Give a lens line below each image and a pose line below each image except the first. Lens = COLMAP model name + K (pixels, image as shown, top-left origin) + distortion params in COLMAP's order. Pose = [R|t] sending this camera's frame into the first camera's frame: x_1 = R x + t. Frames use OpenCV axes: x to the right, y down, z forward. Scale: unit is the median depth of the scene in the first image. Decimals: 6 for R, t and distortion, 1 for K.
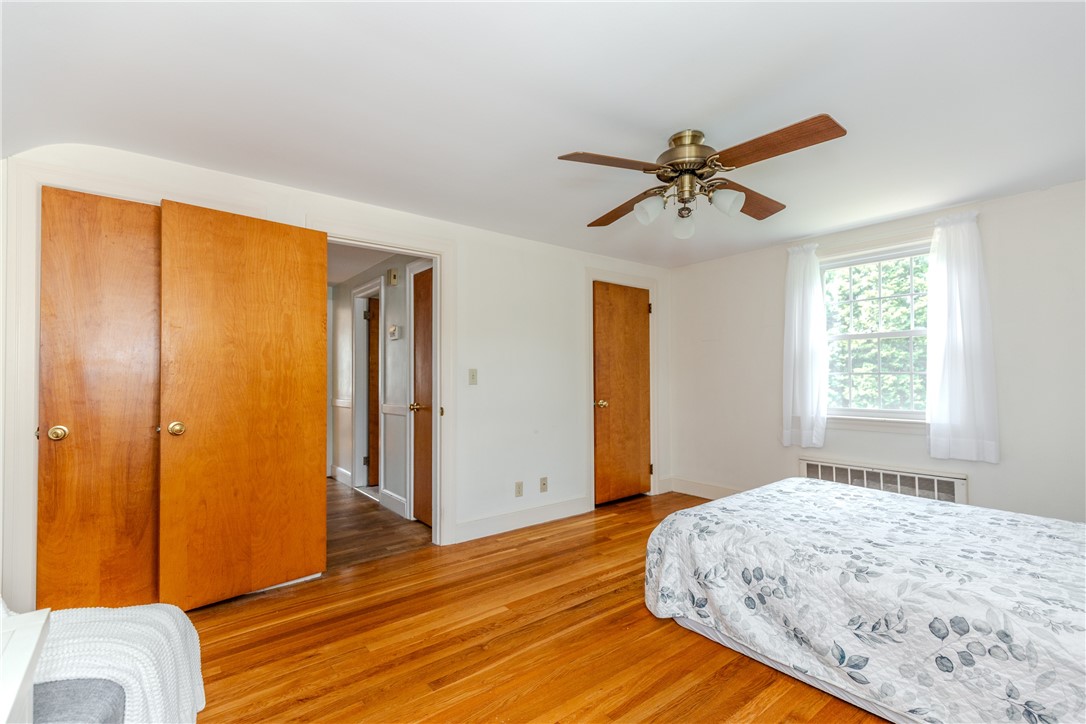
lens RADIAL K [[483.5, 0, 541.0], [0, 483.5, 369.6], [0, 0, 1]] dist [0.014766, 0.000088]
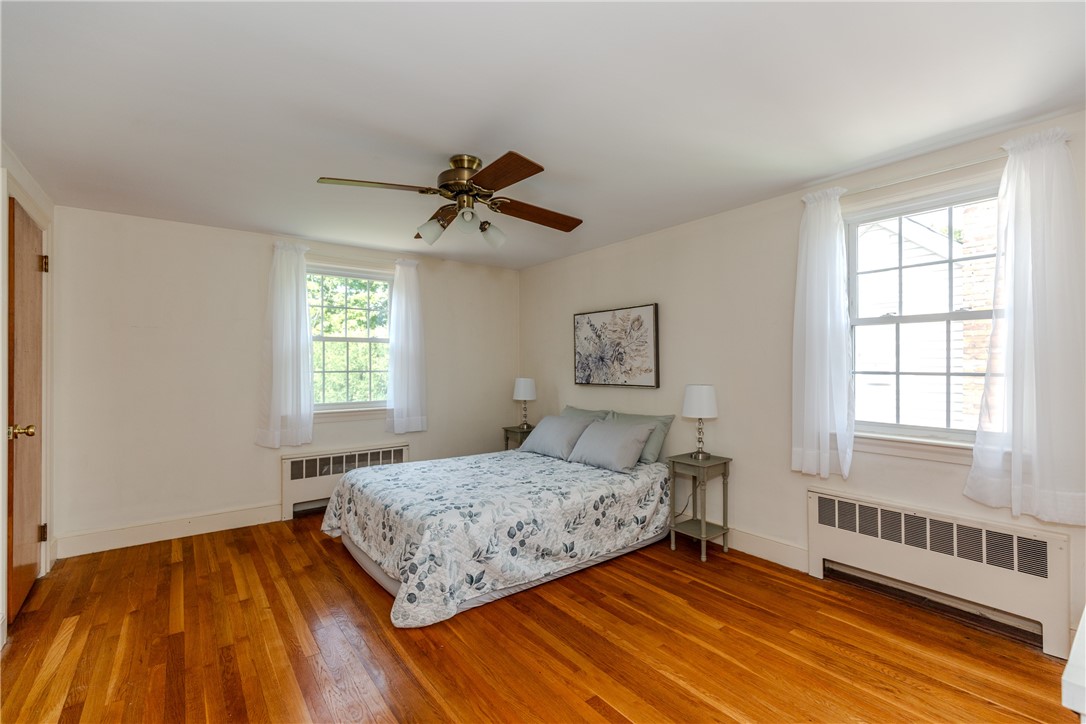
lens RADIAL K [[483.5, 0, 549.9], [0, 483.5, 361.0], [0, 0, 1]] dist [0.014766, 0.000088]
pose [[0.031971, 0.012252, 0.999414, -0.825013], [-0.015113, 0.999816, -0.011774, -0.019323], [-0.999375, -0.014728, 0.032151, 0.816592]]
